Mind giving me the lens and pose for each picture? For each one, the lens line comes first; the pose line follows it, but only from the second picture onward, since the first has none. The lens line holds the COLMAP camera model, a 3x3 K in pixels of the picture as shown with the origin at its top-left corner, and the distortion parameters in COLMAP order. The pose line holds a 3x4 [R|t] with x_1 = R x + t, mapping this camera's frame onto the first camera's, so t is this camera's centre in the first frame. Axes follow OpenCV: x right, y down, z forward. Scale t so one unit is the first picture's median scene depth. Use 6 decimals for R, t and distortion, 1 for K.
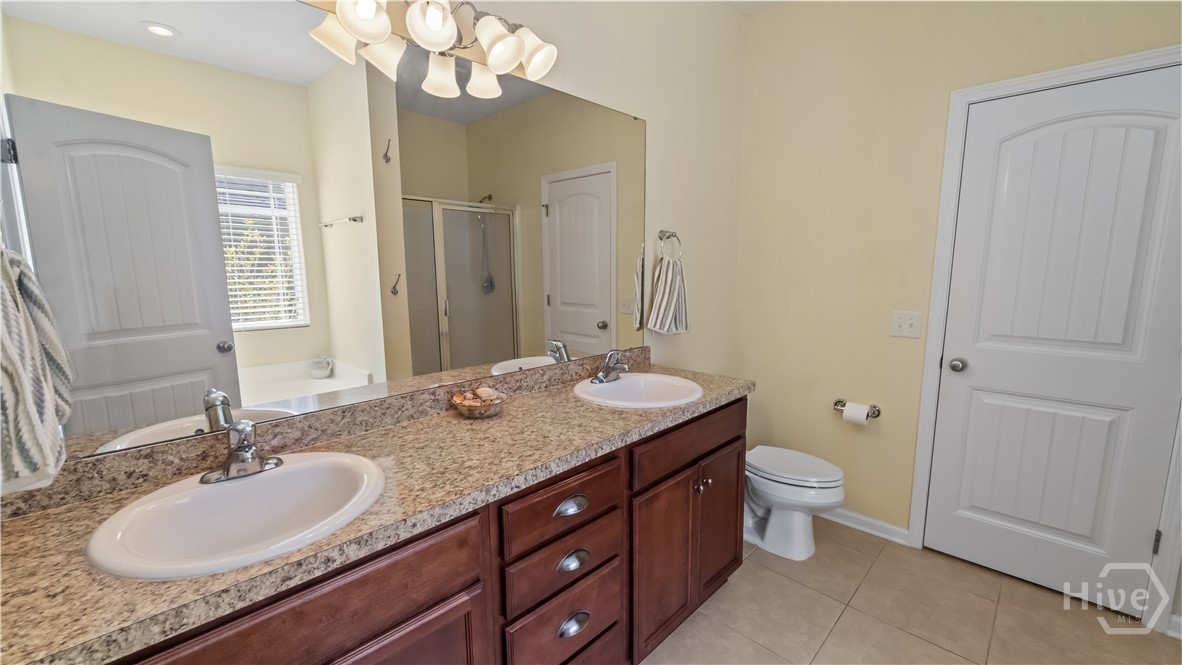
lens RADIAL K [[484.9, 0, 607.1], [0, 484.9, 329.1], [0, 0, 1]] dist [-0.001320, -0.000215]
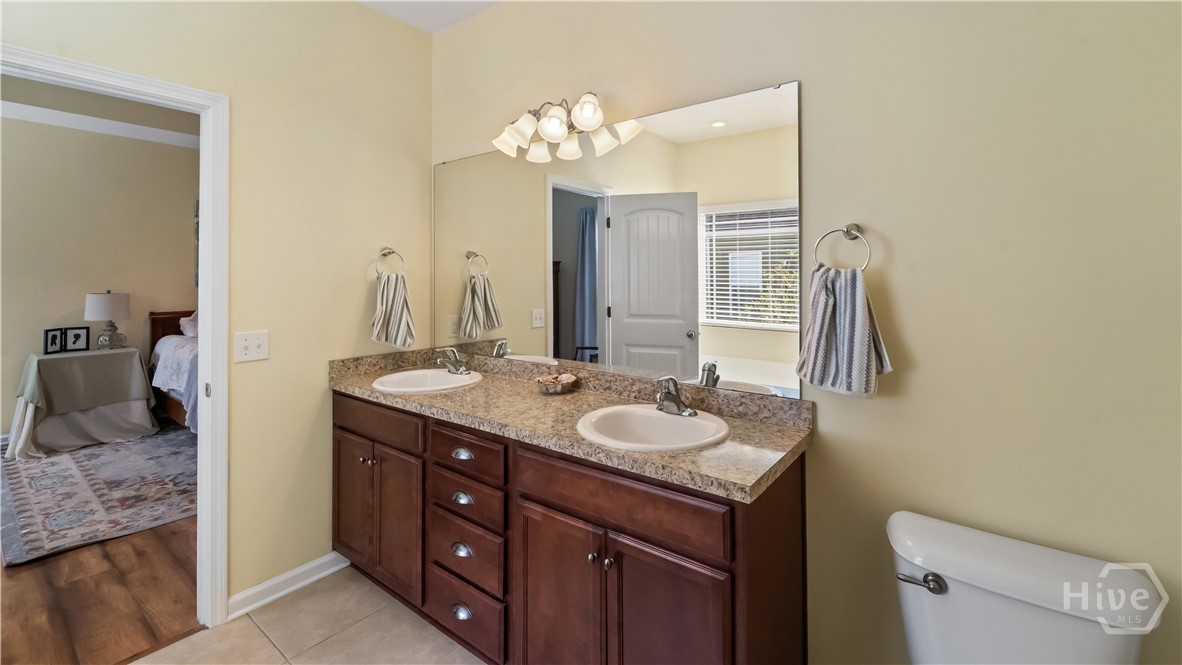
lens RADIAL K [[504.6, 0, 590.7], [0, 504.6, 272.8], [0, 0, 1]] dist [-0.000400, -0.000238]
pose [[0.085265, -0.007213, -0.996332, 1.121556], [-0.124780, 0.992024, -0.017861, -0.134268], [0.988514, 0.125845, 0.083685, 0.944083]]
